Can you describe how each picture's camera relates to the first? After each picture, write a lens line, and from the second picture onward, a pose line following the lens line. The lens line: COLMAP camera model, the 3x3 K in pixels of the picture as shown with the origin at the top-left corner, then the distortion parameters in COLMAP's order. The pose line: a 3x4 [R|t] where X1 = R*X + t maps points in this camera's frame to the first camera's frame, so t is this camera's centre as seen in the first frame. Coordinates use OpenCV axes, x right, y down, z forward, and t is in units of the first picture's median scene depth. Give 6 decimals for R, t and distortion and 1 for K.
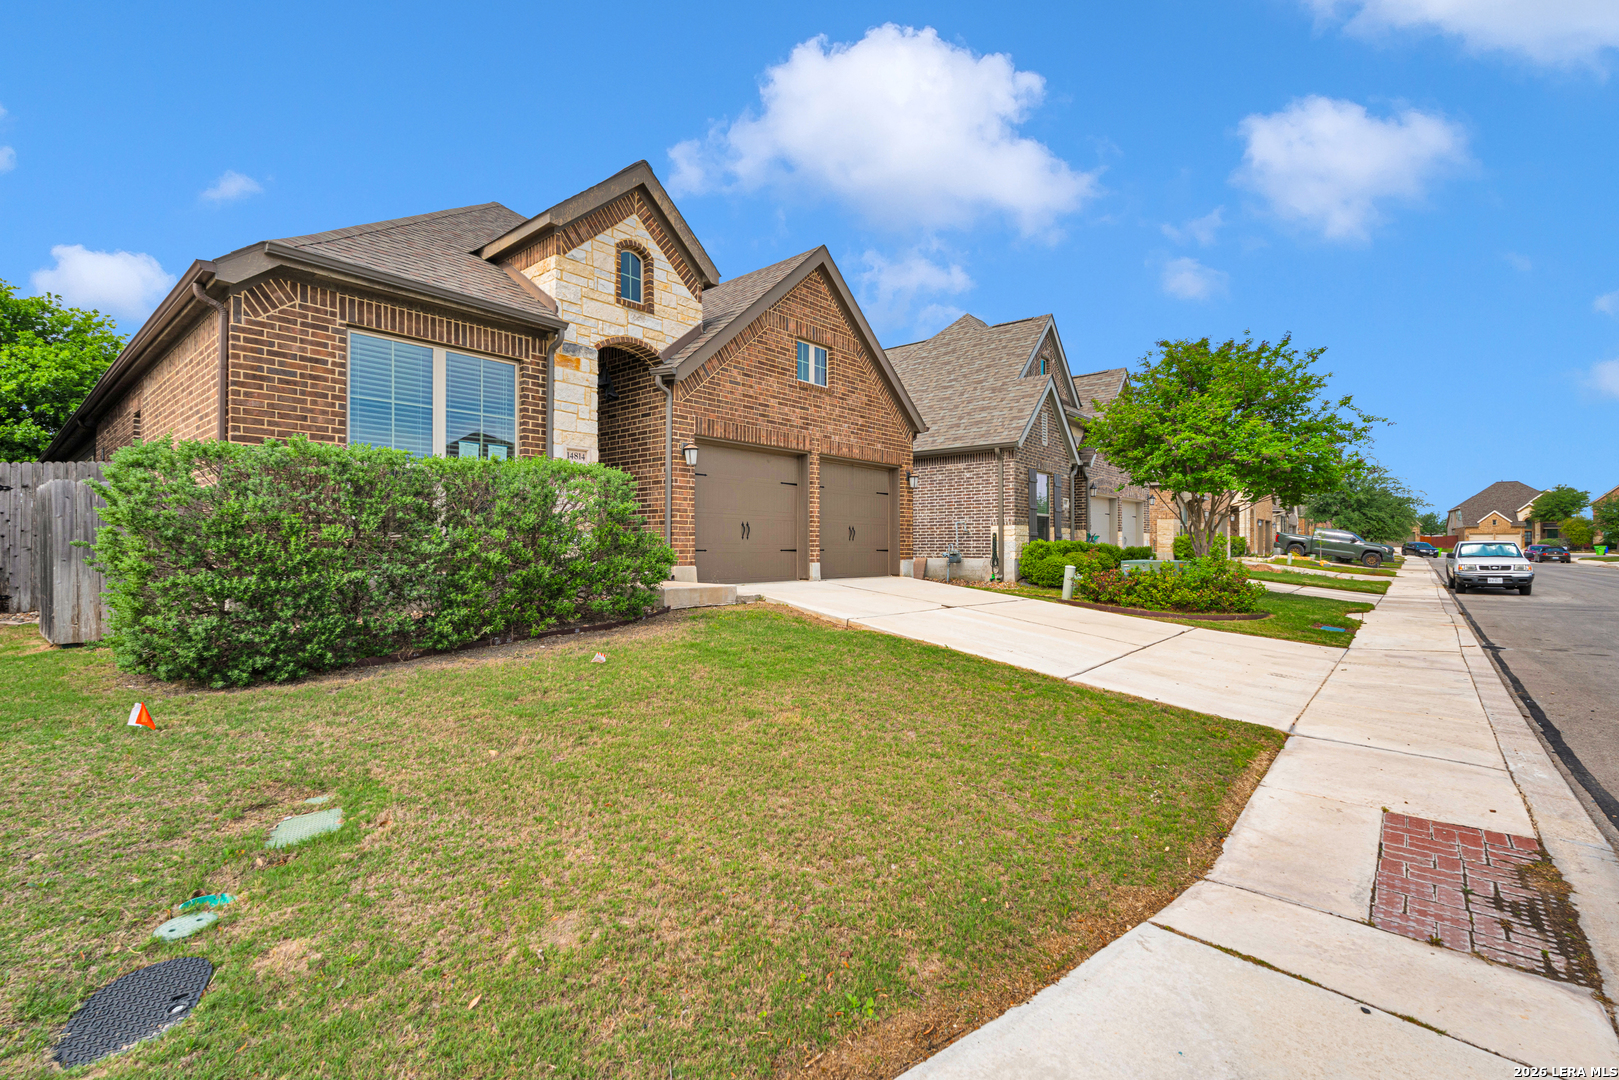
lens RADIAL K [[716.9, 0, 815.5], [0, 716.9, 537.8], [0, 0, 1]] dist [-0.007247, 0.001097]
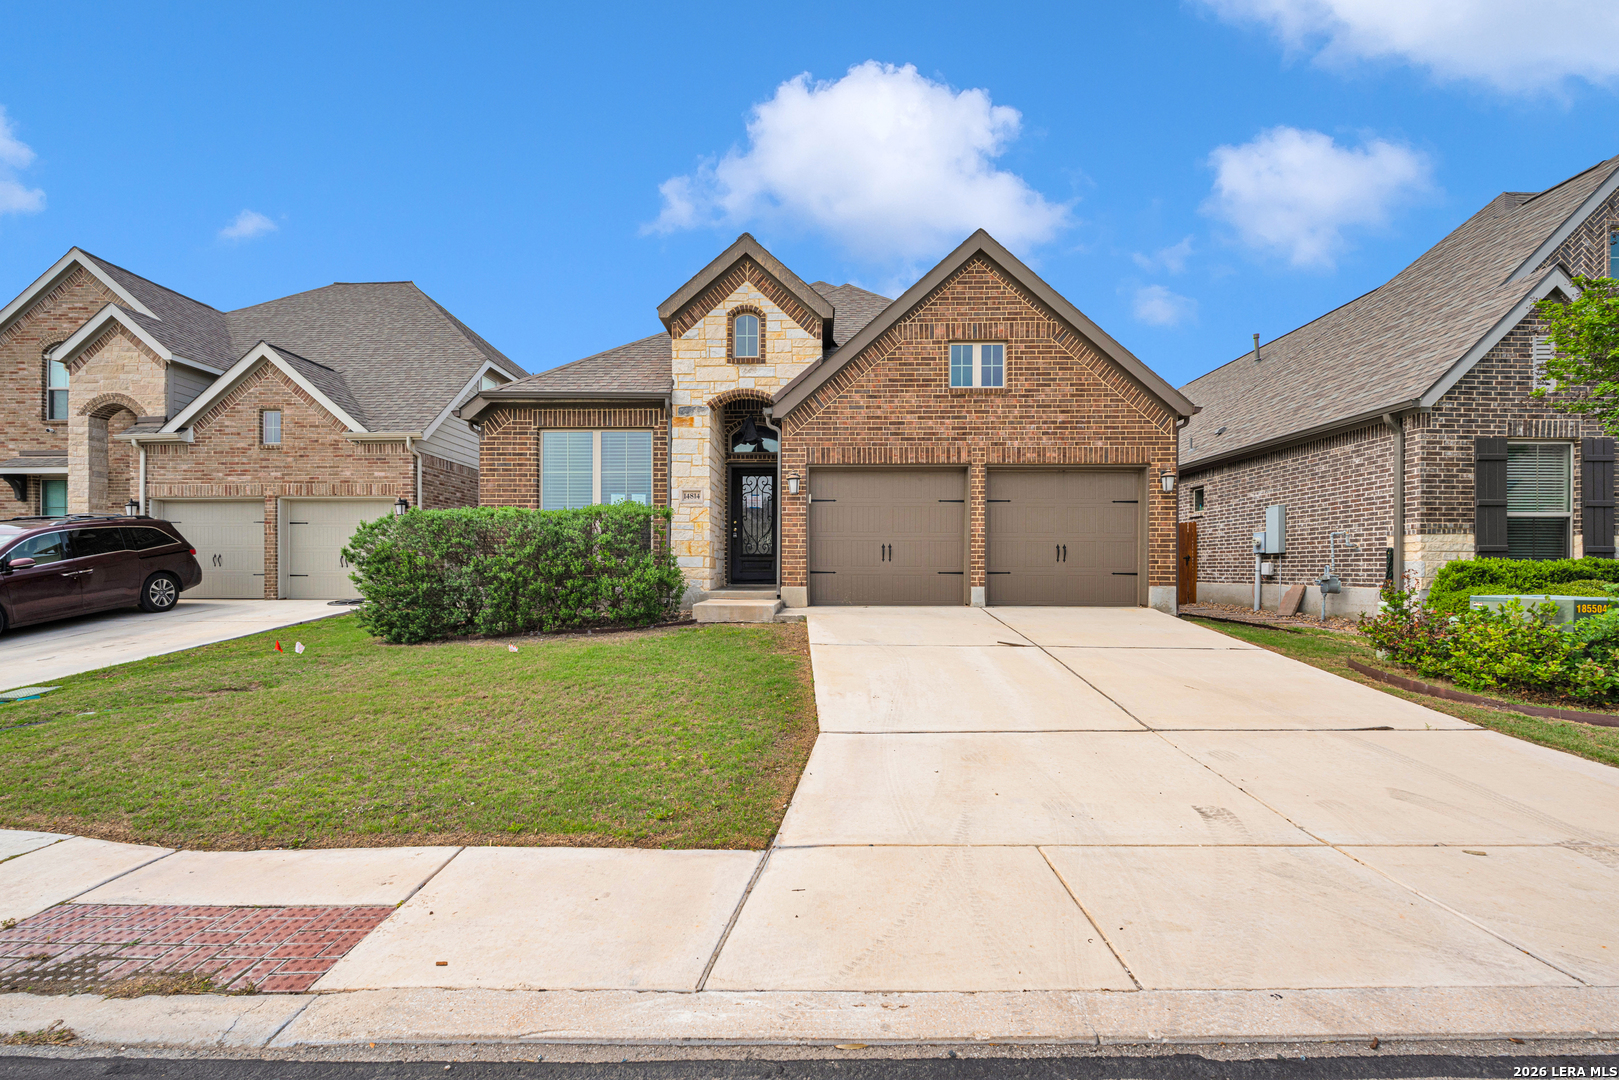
lens RADIAL K [[716.9, 0, 840.4], [0, 716.9, 566.2], [0, 0, 1]] dist [-0.007247, 0.001097]
pose [[0.635502, -0.000563, -0.772099, 0.710214], [0.008246, 0.999948, 0.006058, 0.002512], [0.772055, -0.010217, 0.635474, 0.362455]]
